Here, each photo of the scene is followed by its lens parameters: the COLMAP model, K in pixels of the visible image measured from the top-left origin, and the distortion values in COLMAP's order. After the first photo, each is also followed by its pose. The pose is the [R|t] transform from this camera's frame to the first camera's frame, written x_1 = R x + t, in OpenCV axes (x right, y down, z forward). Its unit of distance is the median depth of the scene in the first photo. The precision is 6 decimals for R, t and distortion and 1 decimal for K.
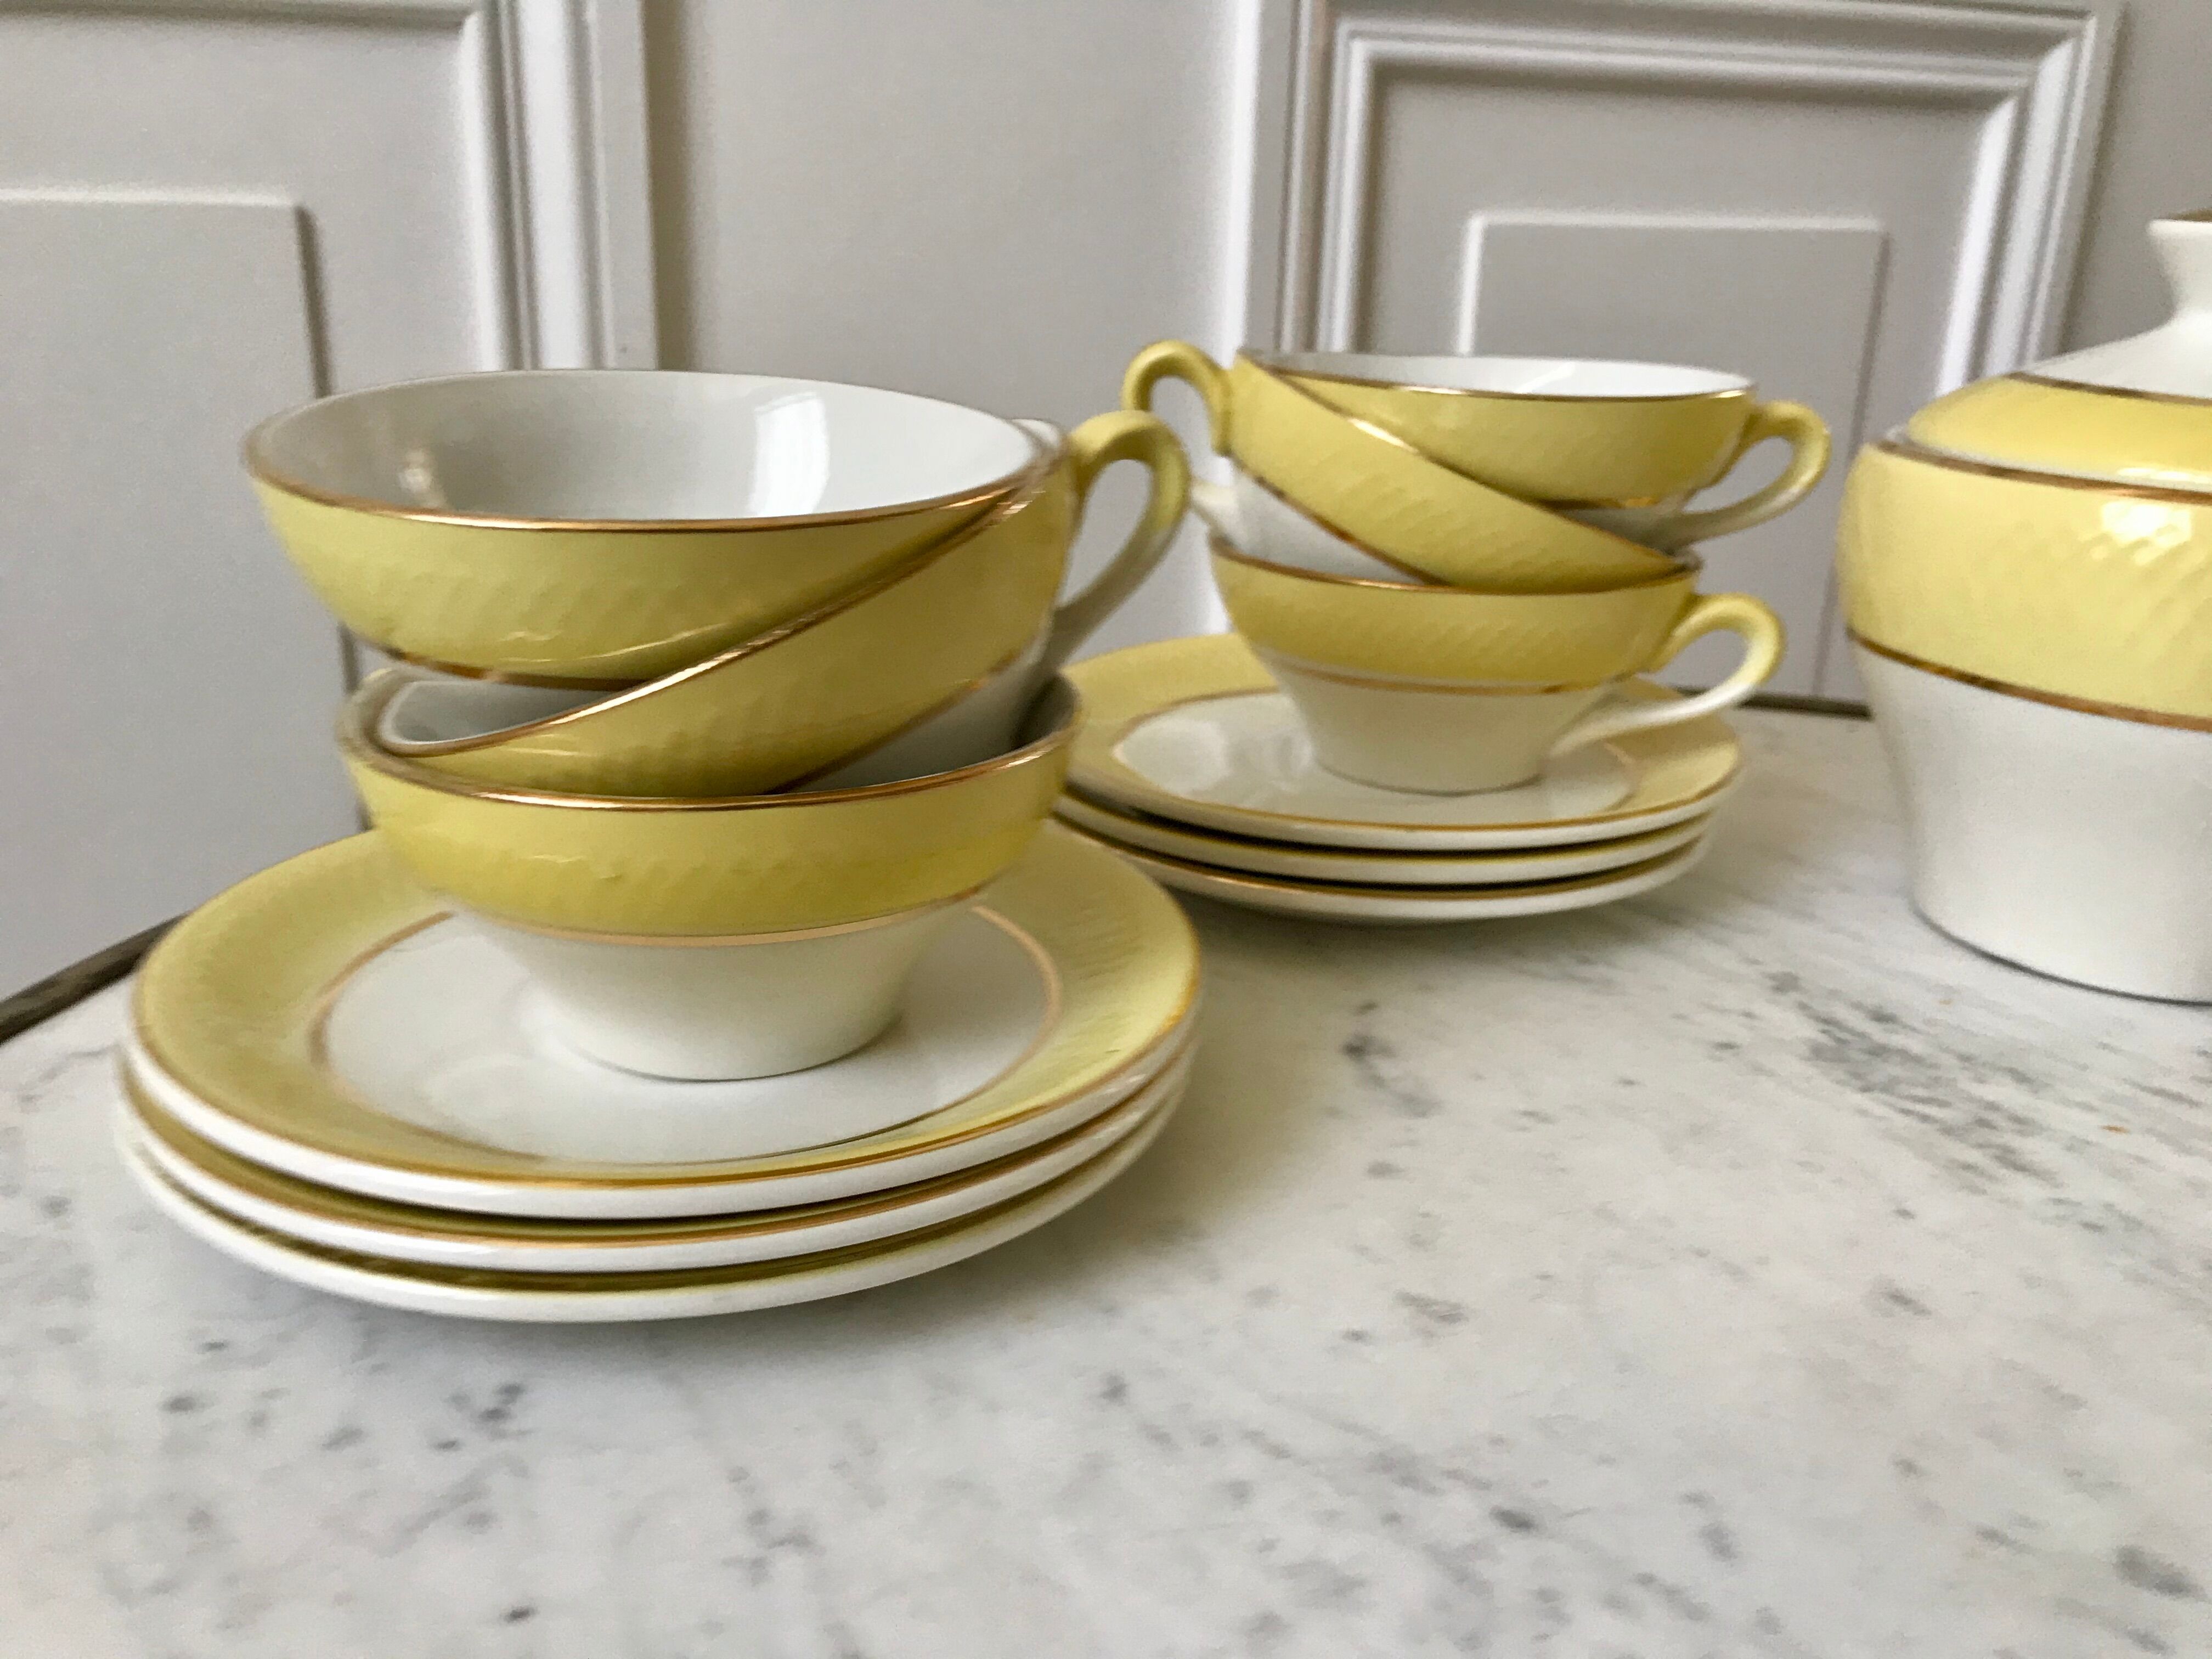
lens RADIAL K [[1849.0, 0, 1119.1], [0, 1849.0, 807.3], [0, 0, 1]] dist [0.008854, -0.019859]
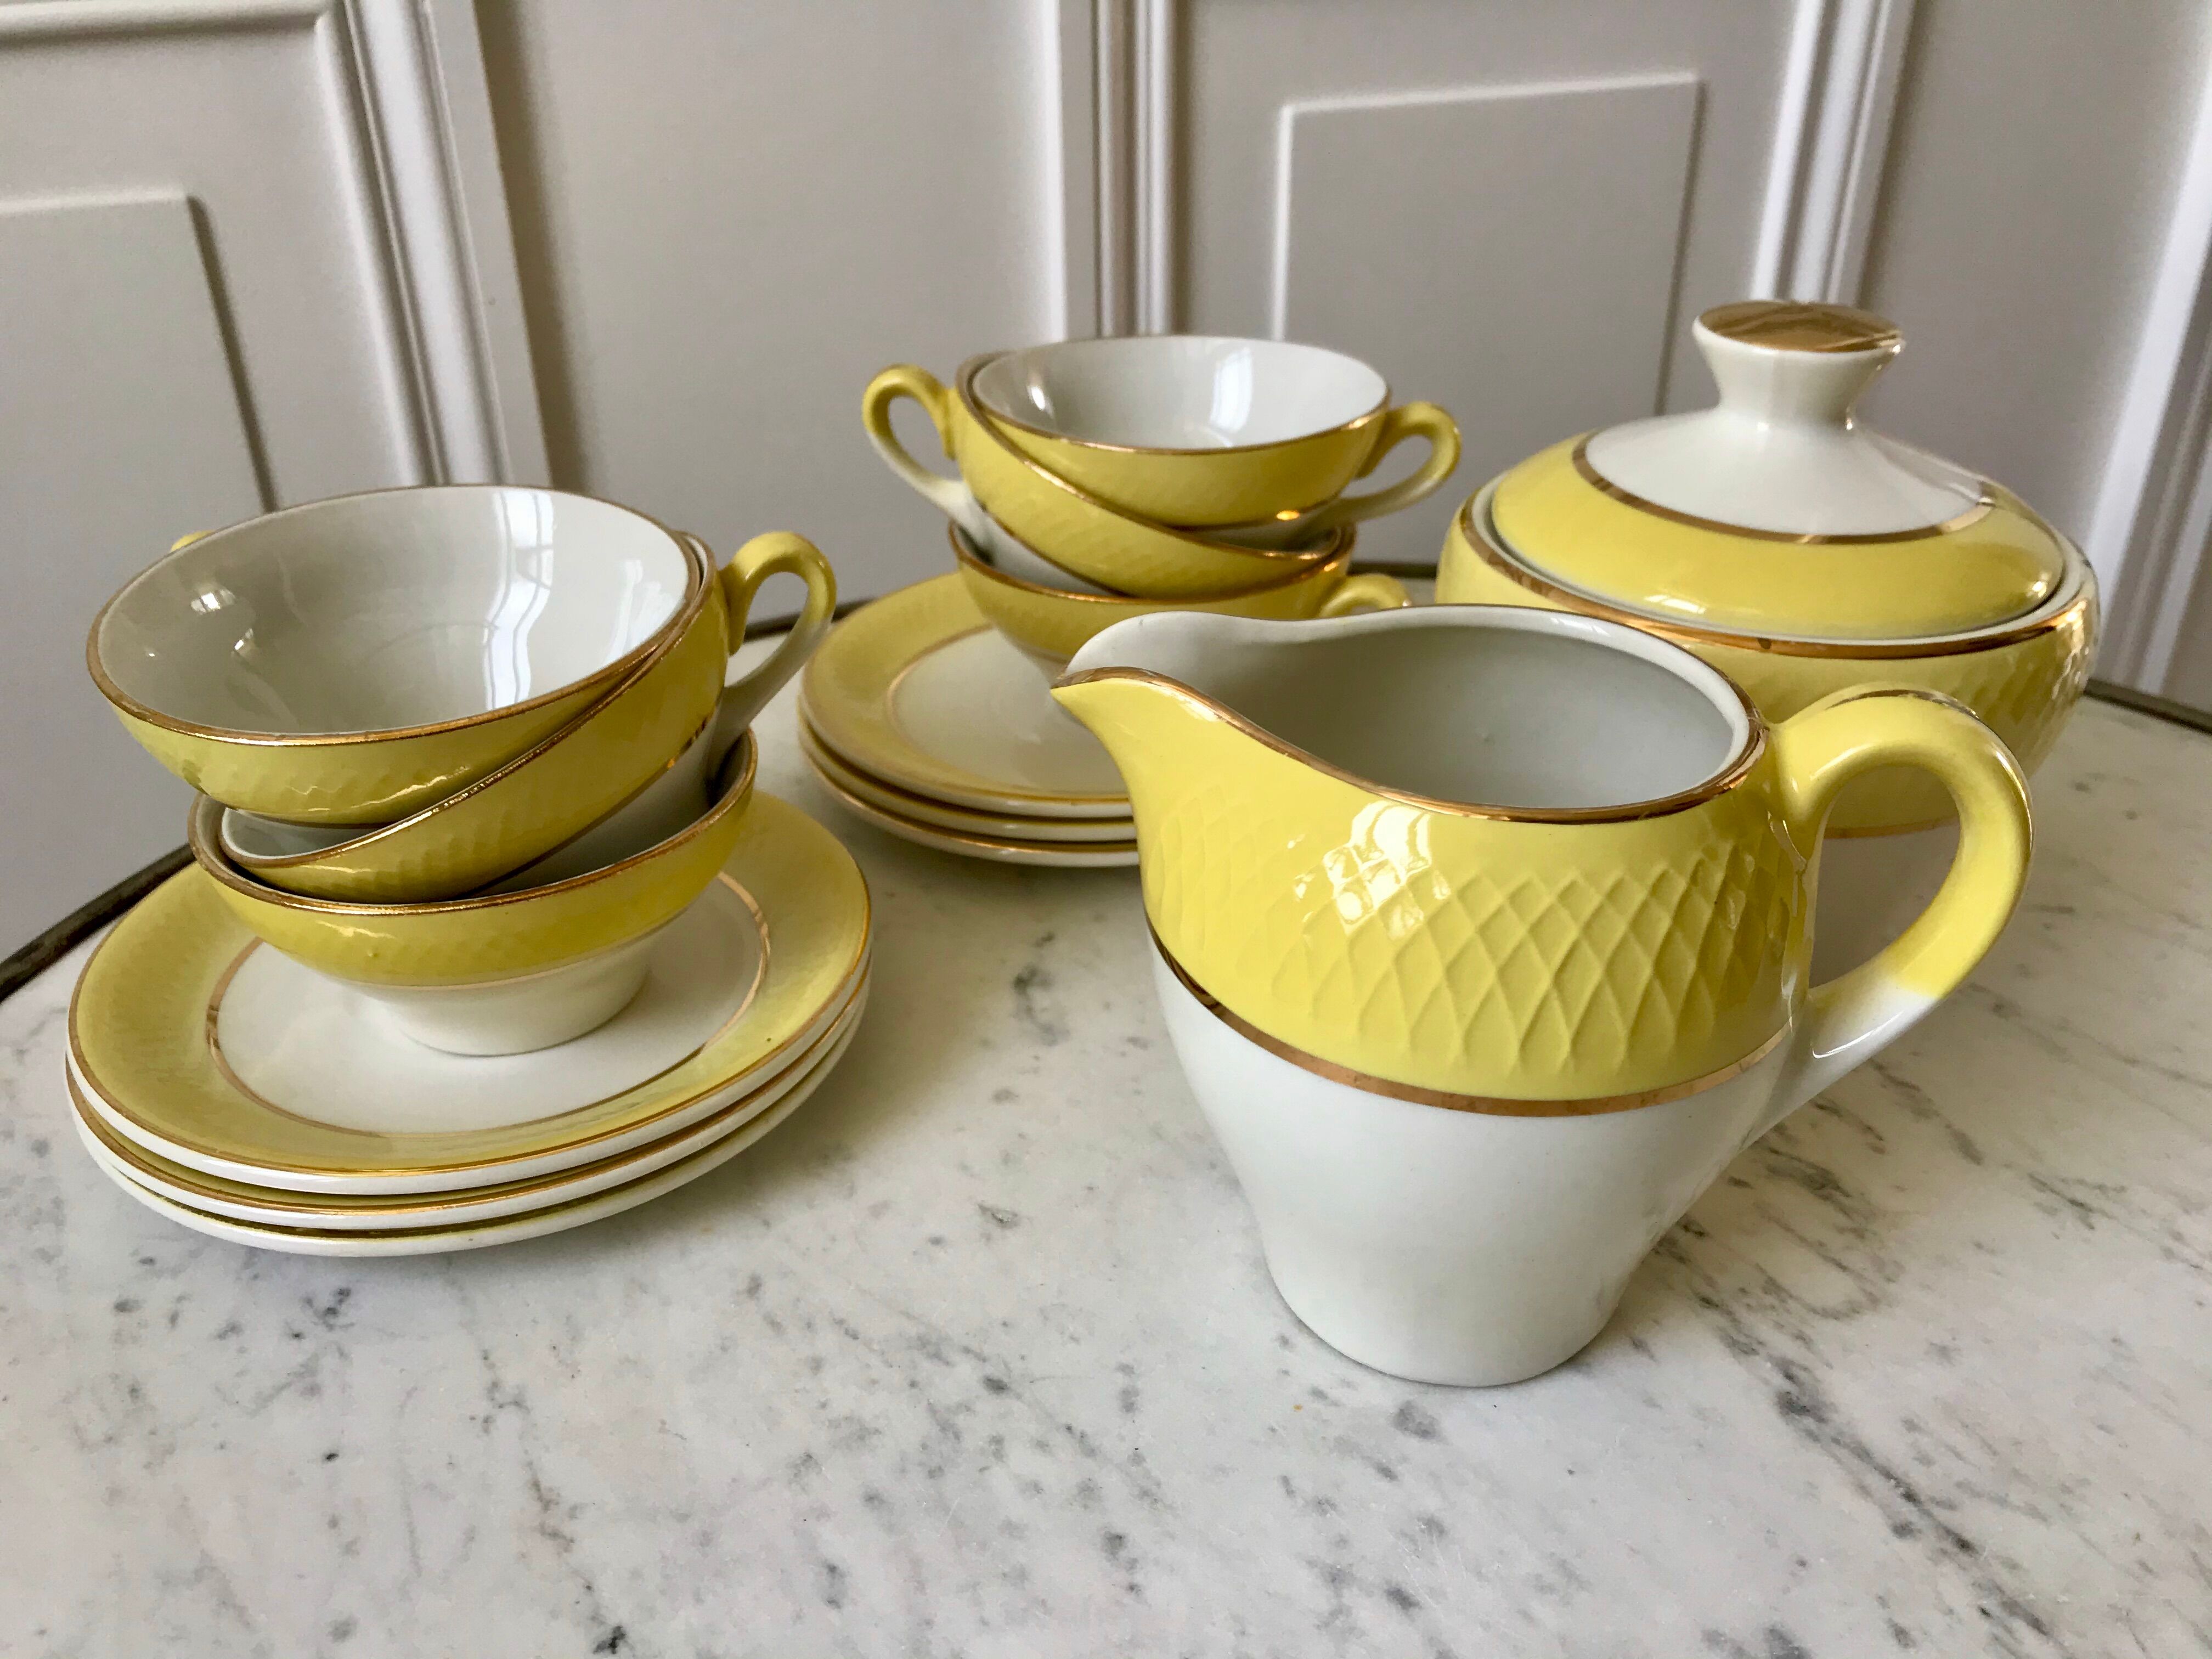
lens RADIAL K [[1849.0, 0, 1106.8], [0, 1849.0, 807.5], [0, 0, 1]] dist [0.008854, -0.019859]
pose [[0.998784, -0.016380, -0.046497, 0.281859], [0.024770, 0.982226, 0.186062, -0.258083], [0.042622, -0.186988, 0.981437, -0.278310]]
